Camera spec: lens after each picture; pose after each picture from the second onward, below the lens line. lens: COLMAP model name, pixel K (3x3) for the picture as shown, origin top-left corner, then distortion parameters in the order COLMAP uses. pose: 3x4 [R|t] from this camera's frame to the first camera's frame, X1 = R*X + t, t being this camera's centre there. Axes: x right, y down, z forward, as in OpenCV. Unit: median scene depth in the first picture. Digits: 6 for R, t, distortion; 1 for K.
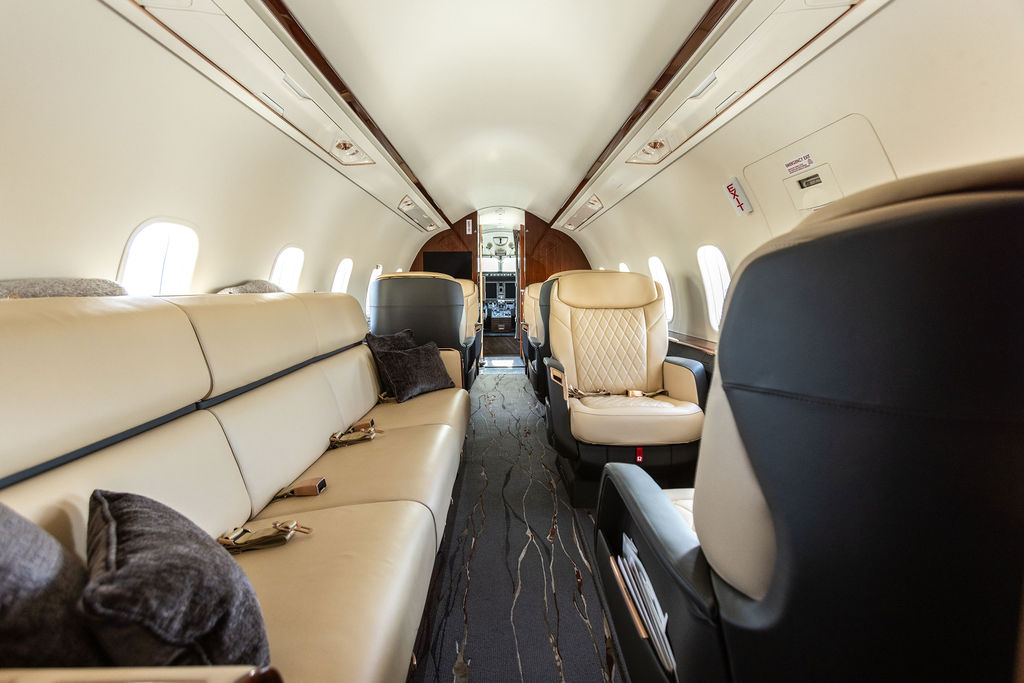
lens RADIAL K [[489.9, 0, 512.0], [0, 489.9, 341.5], [0, 0, 1]] dist [-0.024441, 0.012921]
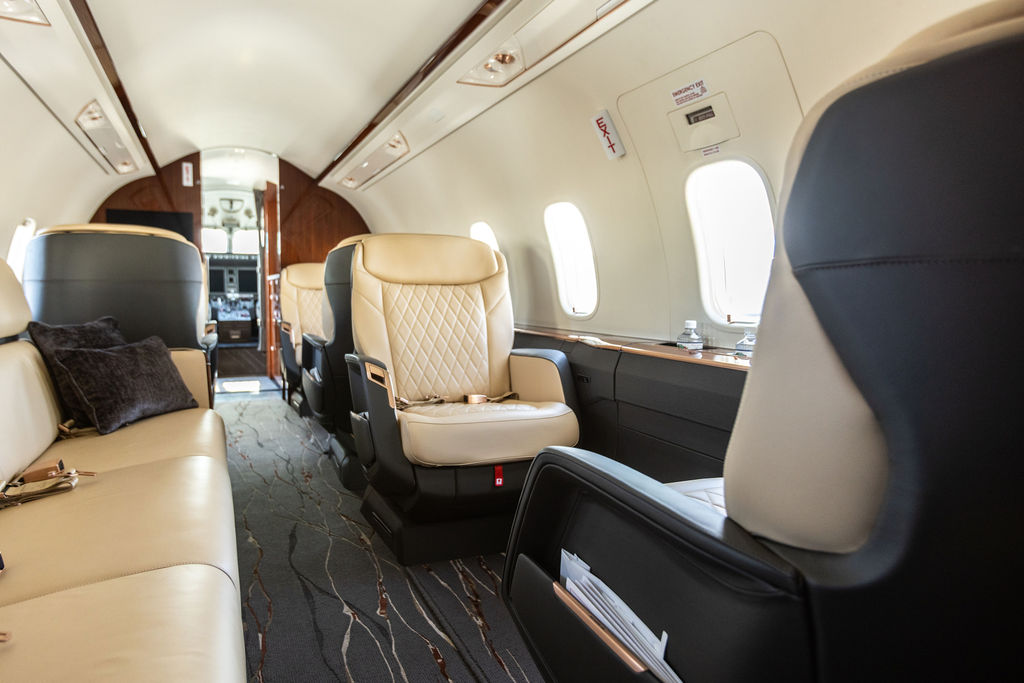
lens RADIAL K [[673.0, 0, 512.0], [0, 673.0, 341.5], [0, 0, 1]] dist [-0.000599, 0.003087]
pose [[0.921605, -0.017418, 0.387737, -0.085610], [0.030792, 0.999125, -0.028305, 0.049900], [-0.386905, 0.038025, 0.921335, 0.051887]]
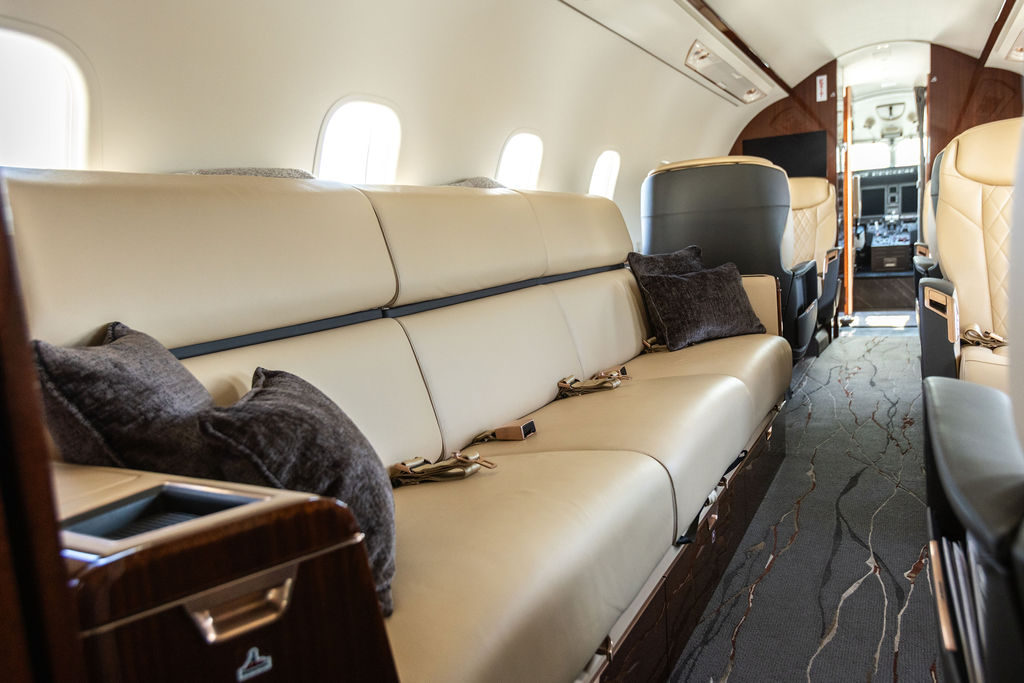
lens RADIAL K [[757.6, 0, 512.0], [0, 757.6, 341.5], [0, 0, 1]] dist [-0.000418, 0.012502]
pose [[0.871318, 0.009875, -0.490619, 0.083103], [0.011233, 0.999134, 0.040060, 0.066887], [0.490590, -0.040416, 0.870453, -0.001483]]
